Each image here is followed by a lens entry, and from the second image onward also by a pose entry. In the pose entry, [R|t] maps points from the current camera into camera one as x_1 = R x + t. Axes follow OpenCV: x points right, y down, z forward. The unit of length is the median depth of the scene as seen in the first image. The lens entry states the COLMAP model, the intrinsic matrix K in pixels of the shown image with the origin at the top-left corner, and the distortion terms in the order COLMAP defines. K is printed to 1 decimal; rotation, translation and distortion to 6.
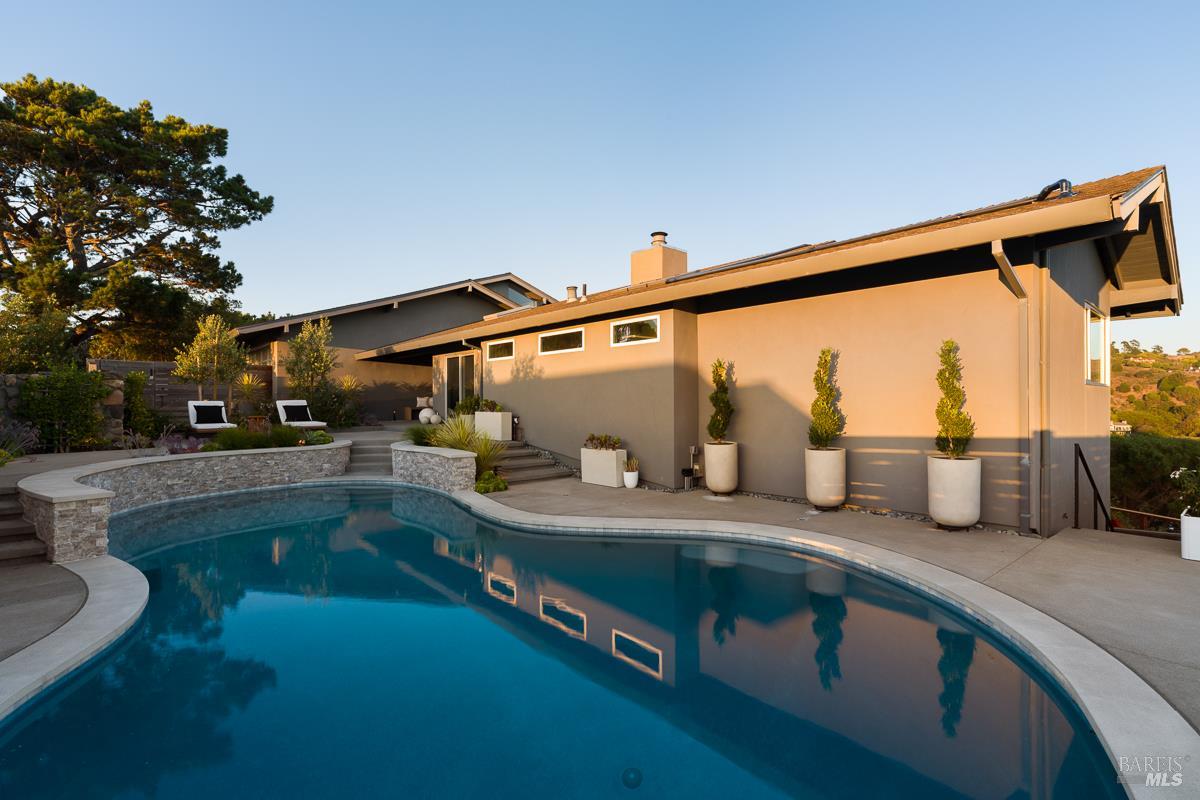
lens RADIAL K [[534.7, 0, 591.4], [0, 534.7, 392.7], [0, 0, 1]] dist [0.016335, -0.000799]
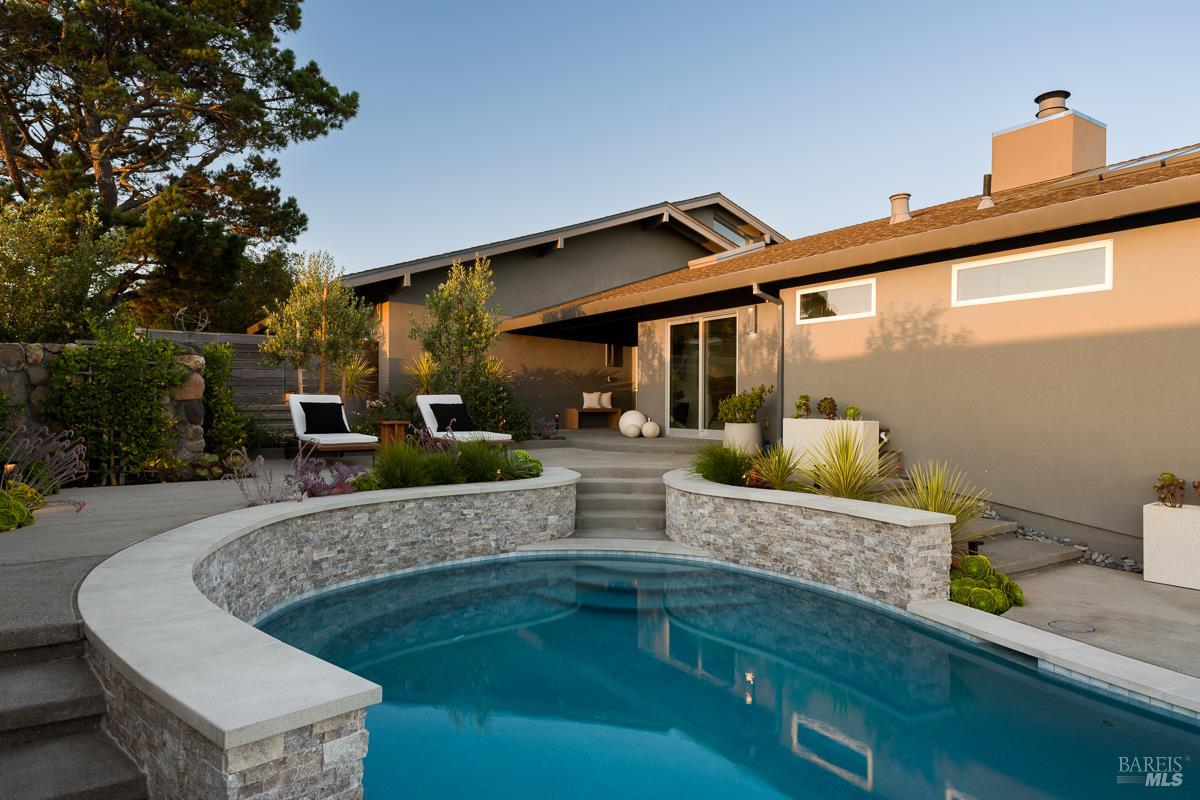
lens RADIAL K [[726.9, 0, 606.7], [0, 726.9, 401.3], [0, 0, 1]] dist [0.007130, -0.000889]
pose [[0.990428, 0.007551, -0.137824, -0.278070], [-0.005441, 0.999862, 0.015681, 0.007792], [0.137923, -0.014781, 0.990333, 0.246343]]
